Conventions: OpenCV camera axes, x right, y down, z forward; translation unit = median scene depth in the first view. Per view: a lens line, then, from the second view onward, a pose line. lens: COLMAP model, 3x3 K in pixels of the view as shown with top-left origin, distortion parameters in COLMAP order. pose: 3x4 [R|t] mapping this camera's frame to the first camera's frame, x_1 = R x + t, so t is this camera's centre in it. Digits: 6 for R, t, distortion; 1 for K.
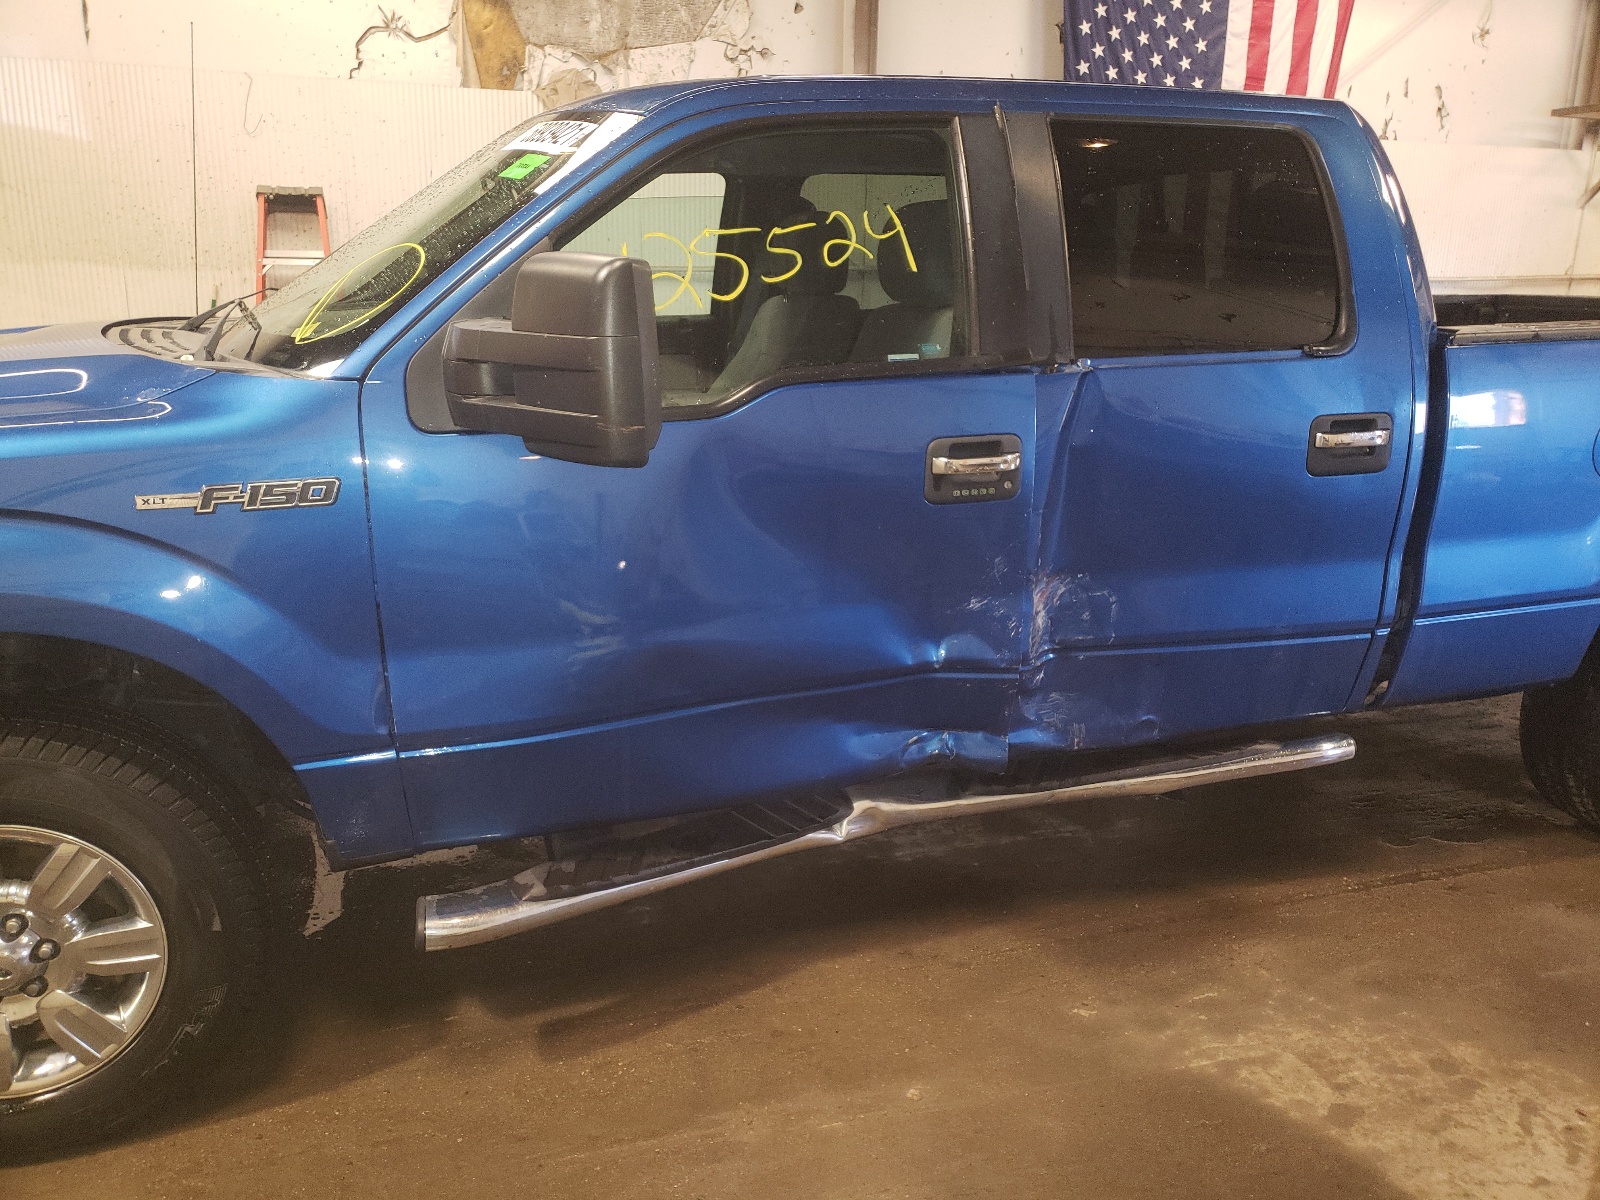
lens RADIAL K [[1267.0, 0, 796.1], [0, 1267.0, 595.2], [0, 0, 1]] dist [0.013038, 0.016081]
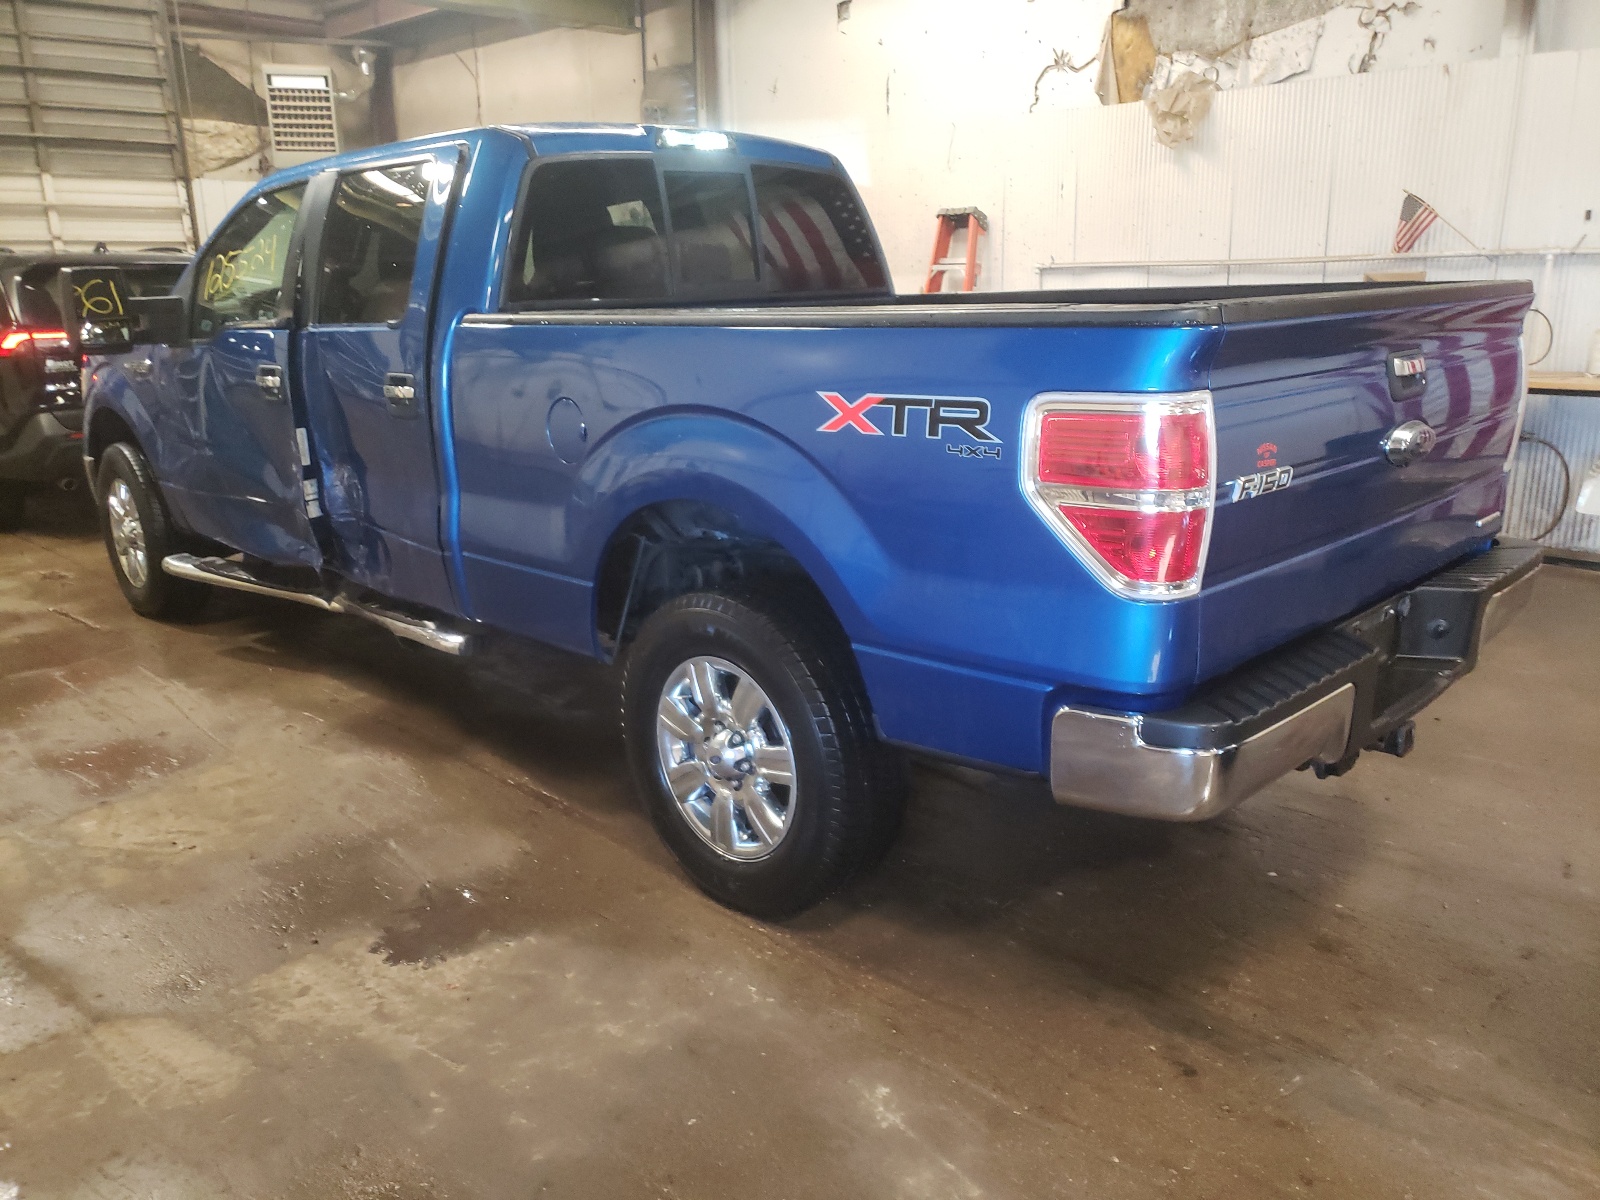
lens RADIAL K [[1262.3, 0, 787.4], [0, 1262.3, 613.5], [0, 0, 1]] dist [0.036737, -0.018265]
pose [[0.419037, 0.217472, -0.881540, 0.699323], [-0.208960, 0.967930, 0.139456, -0.063981], [0.883597, 0.125769, 0.451042, 0.302376]]
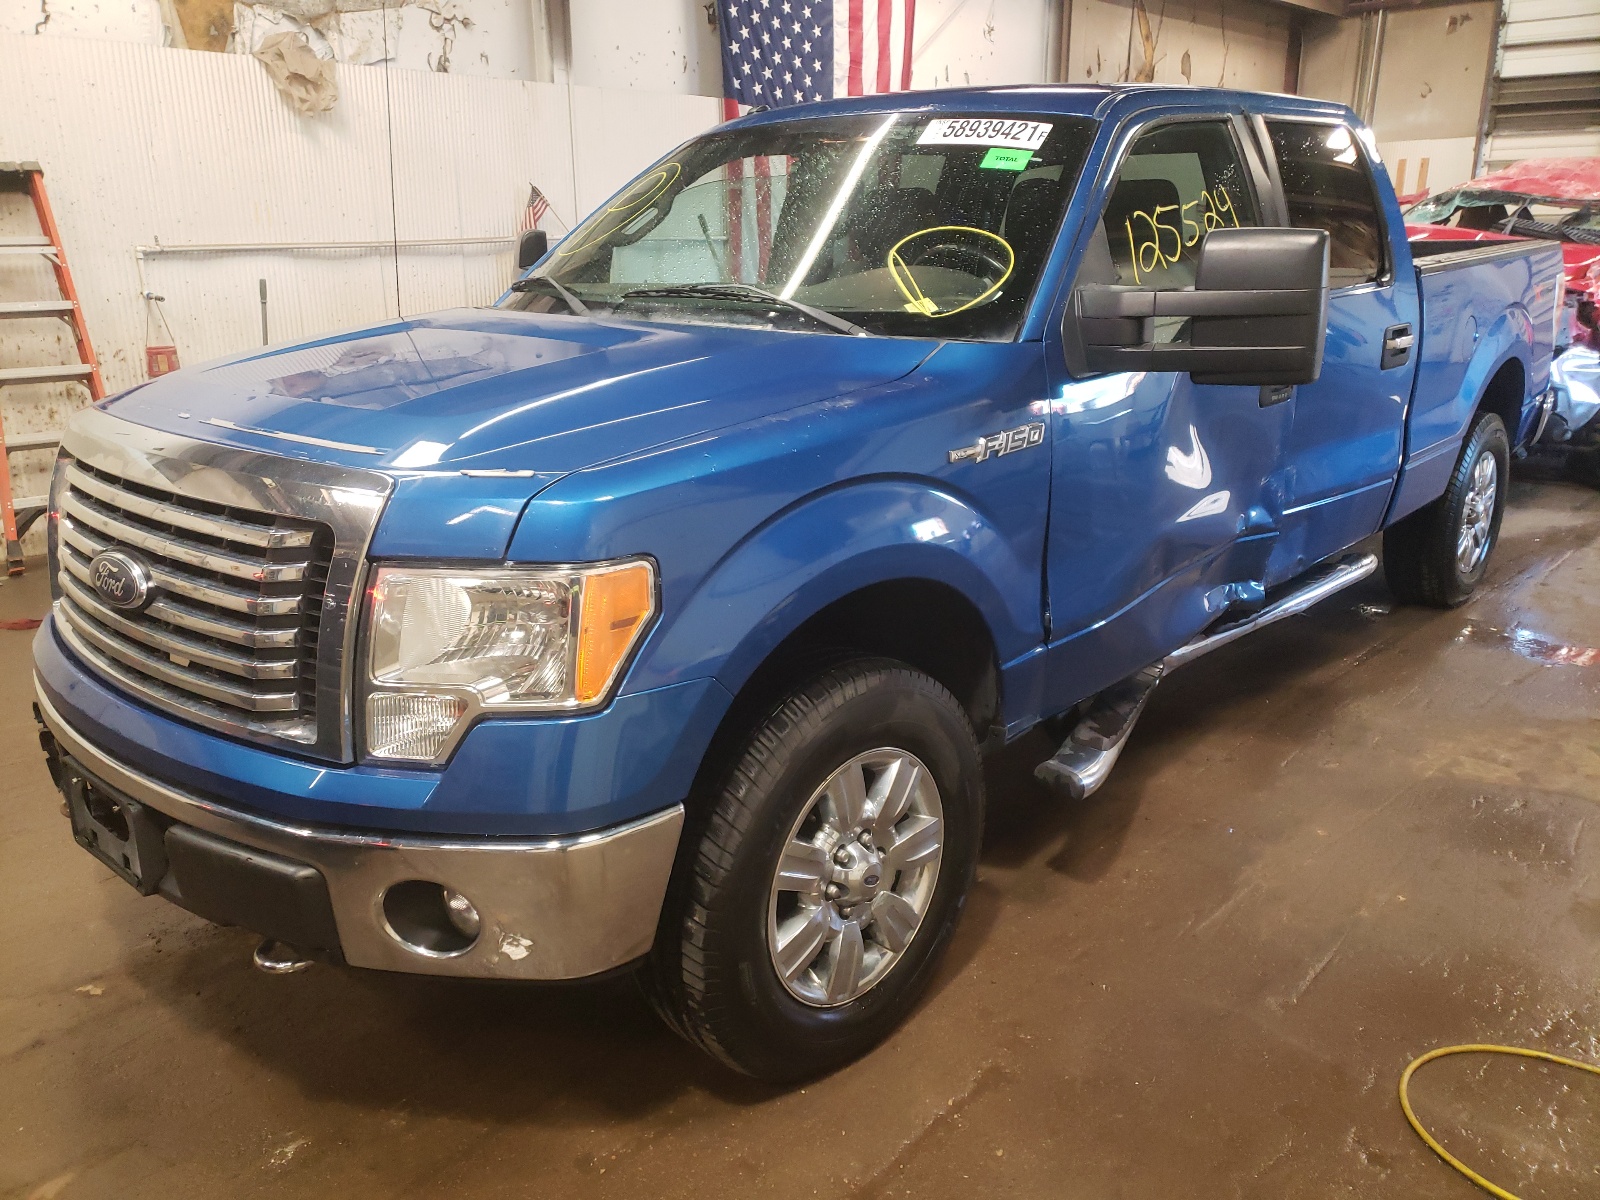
lens RADIAL K [[1262.3, 0, 786.4], [0, 1262.3, 593.7], [0, 0, 1]] dist [0.036737, -0.018265]
pose [[0.884434, -0.155405, 0.440029, -0.330438], [0.143234, 0.987809, 0.060972, -0.011662], [-0.444139, 0.009102, 0.895911, 0.002980]]
